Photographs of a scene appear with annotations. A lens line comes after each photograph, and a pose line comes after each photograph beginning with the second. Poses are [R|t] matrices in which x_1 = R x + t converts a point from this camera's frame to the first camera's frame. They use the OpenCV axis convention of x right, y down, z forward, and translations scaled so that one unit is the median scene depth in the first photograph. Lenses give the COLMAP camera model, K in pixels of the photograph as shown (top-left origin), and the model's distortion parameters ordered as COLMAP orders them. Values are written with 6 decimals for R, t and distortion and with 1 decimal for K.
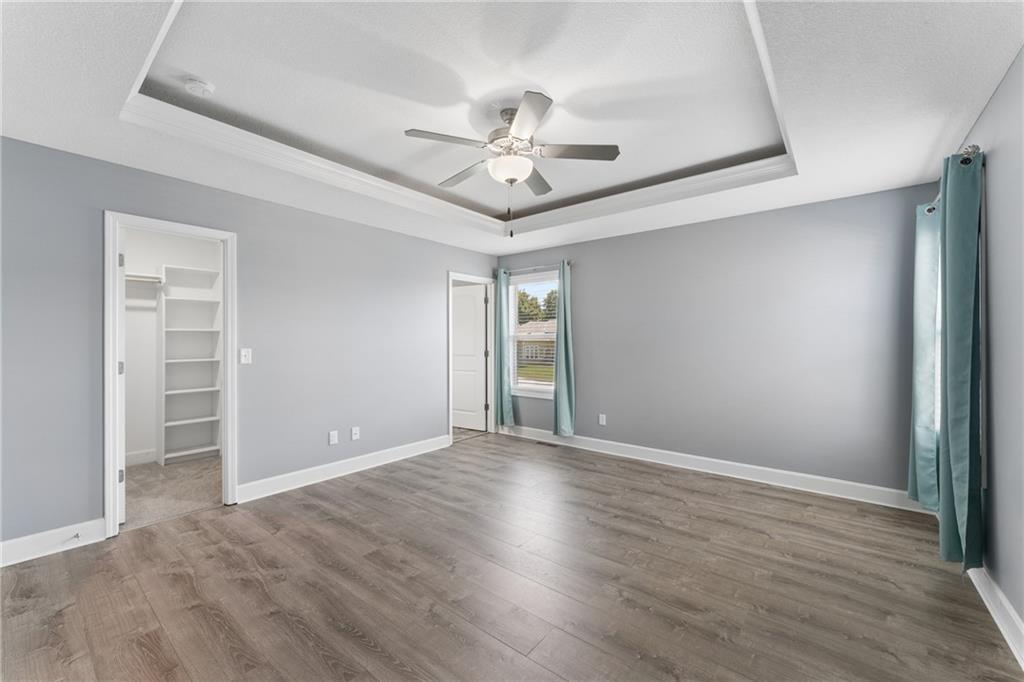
lens RADIAL K [[407.1, 0, 511.1], [0, 407.1, 340.6], [0, 0, 1]] dist [0.000179, 0.000095]
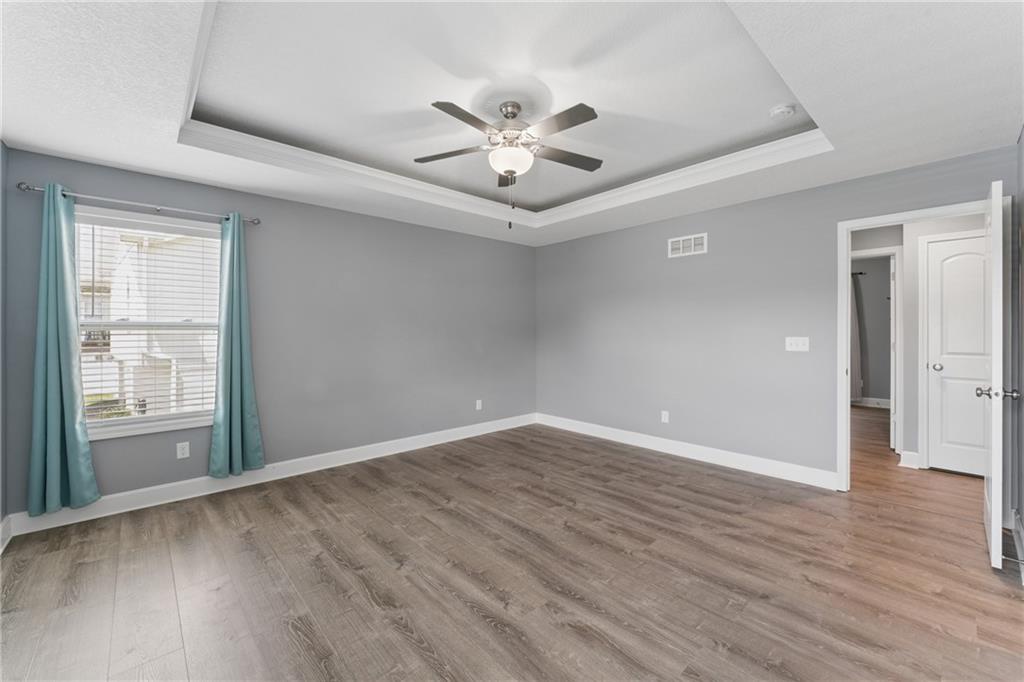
lens RADIAL K [[411.9, 0, 515.5], [0, 411.9, 331.8], [0, 0, 1]] dist [-0.001420, -0.000143]
pose [[-0.988544, 0.003864, 0.150884, -0.158061], [0.004188, 0.999990, 0.001834, 0.000125], [-0.150875, 0.002445, -0.988550, 1.923973]]
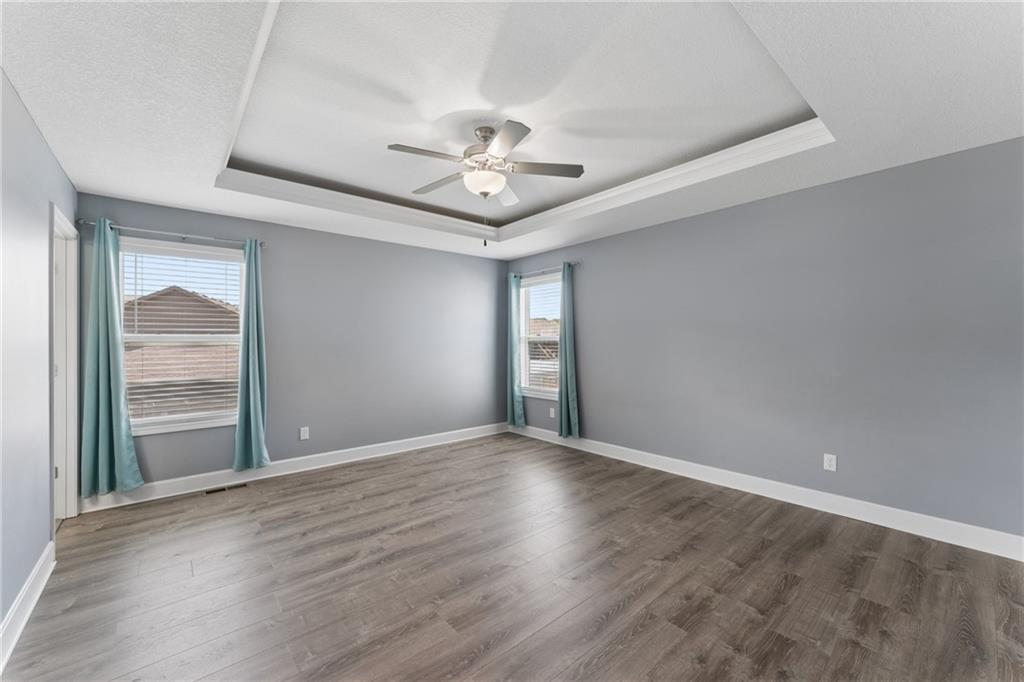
lens RADIAL K [[407.1, 0, 511.1], [0, 407.1, 340.6], [0, 0, 1]] dist [0.000179, 0.000095]
pose [[0.184813, 0.002269, 0.982771, -0.998086], [0.007677, 0.999963, -0.003753, -0.000188], [-0.982744, 0.008239, 0.184789, 0.704171]]
